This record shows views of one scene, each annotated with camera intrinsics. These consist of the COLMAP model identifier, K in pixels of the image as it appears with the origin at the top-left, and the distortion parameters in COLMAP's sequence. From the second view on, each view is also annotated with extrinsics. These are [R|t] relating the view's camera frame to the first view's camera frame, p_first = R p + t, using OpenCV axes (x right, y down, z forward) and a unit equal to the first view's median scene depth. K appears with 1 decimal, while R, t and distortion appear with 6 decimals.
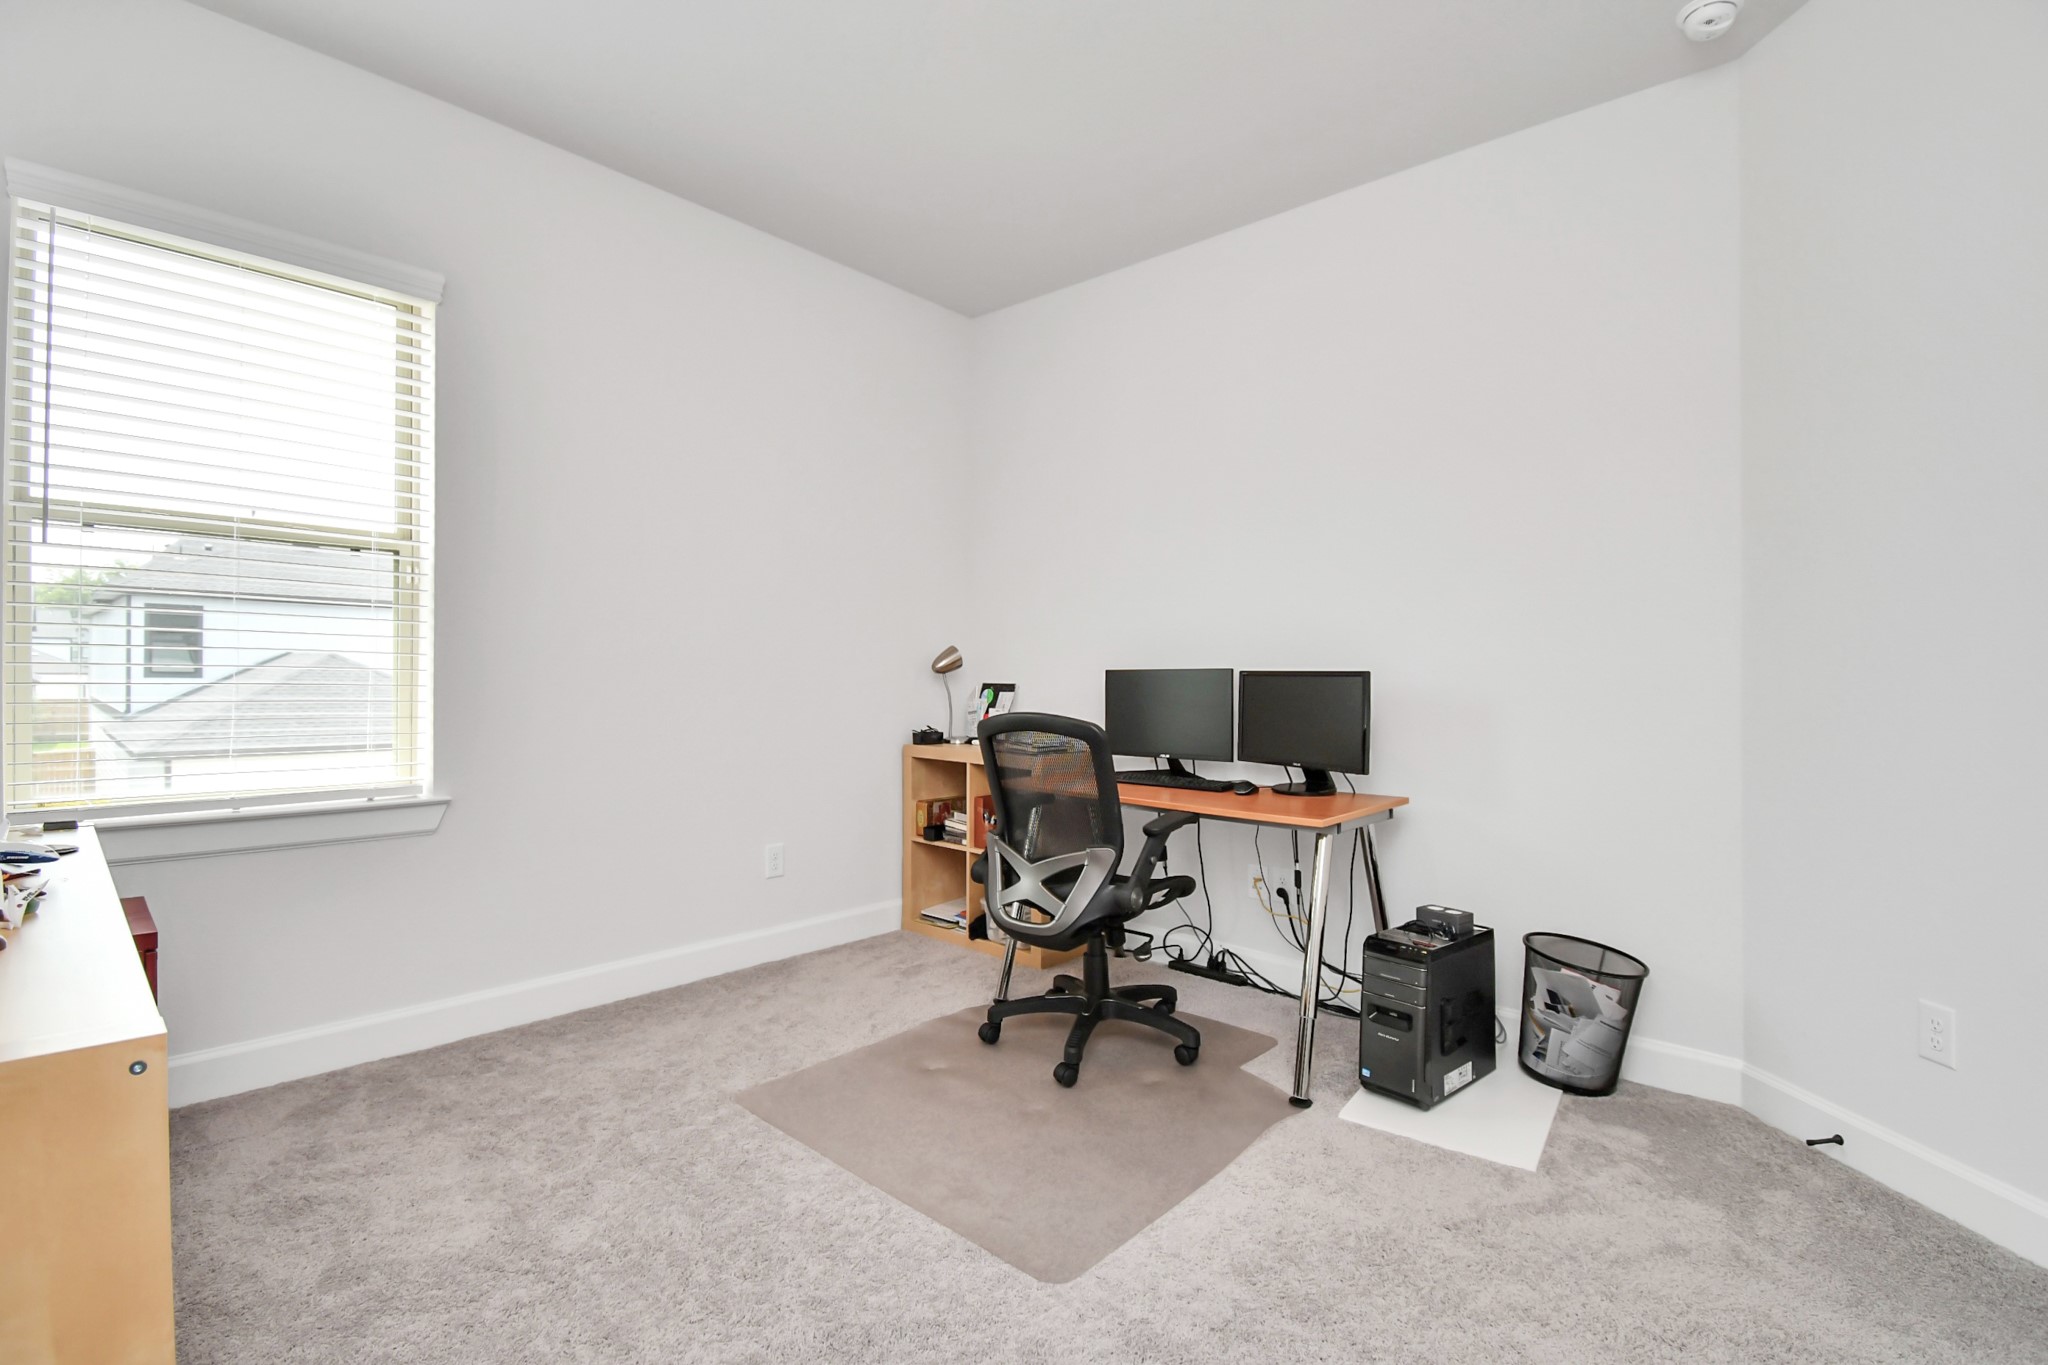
lens RADIAL K [[932.0, 0, 1015.0], [0, 932.0, 683.9], [0, 0, 1]] dist [0.033044, -0.032406]
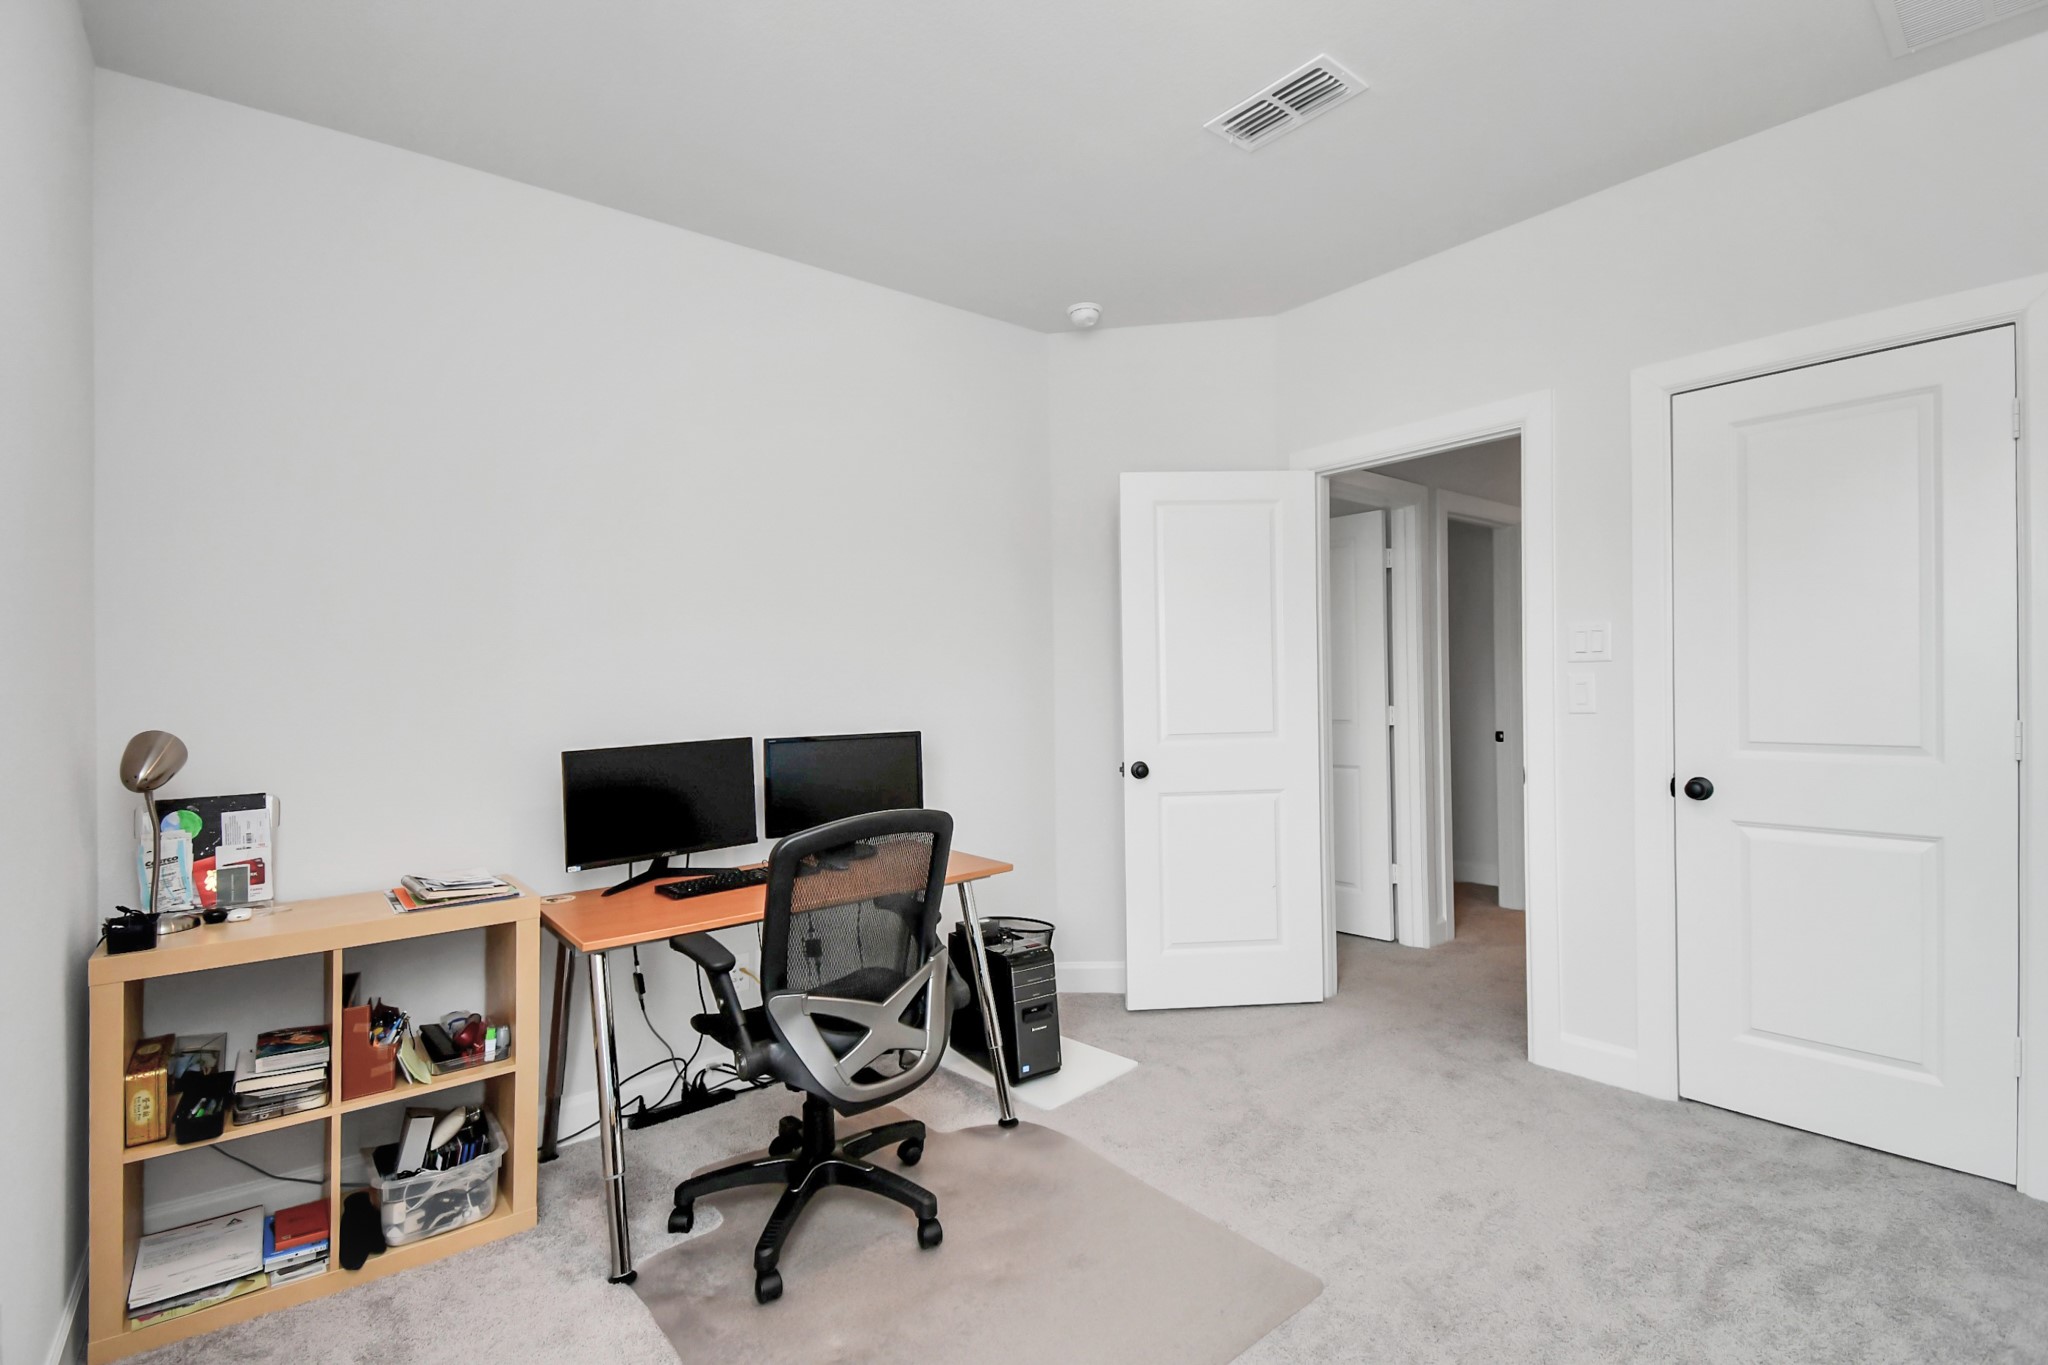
lens RADIAL K [[932.0, 0, 1015.0], [0, 932.0, 683.9], [0, 0, 1]] dist [0.033044, -0.032406]
pose [[0.157740, -0.015119, 0.987365, -0.613124], [0.041079, 0.999118, 0.008736, -0.065573], [-0.986626, 0.039182, 0.158222, 0.619281]]
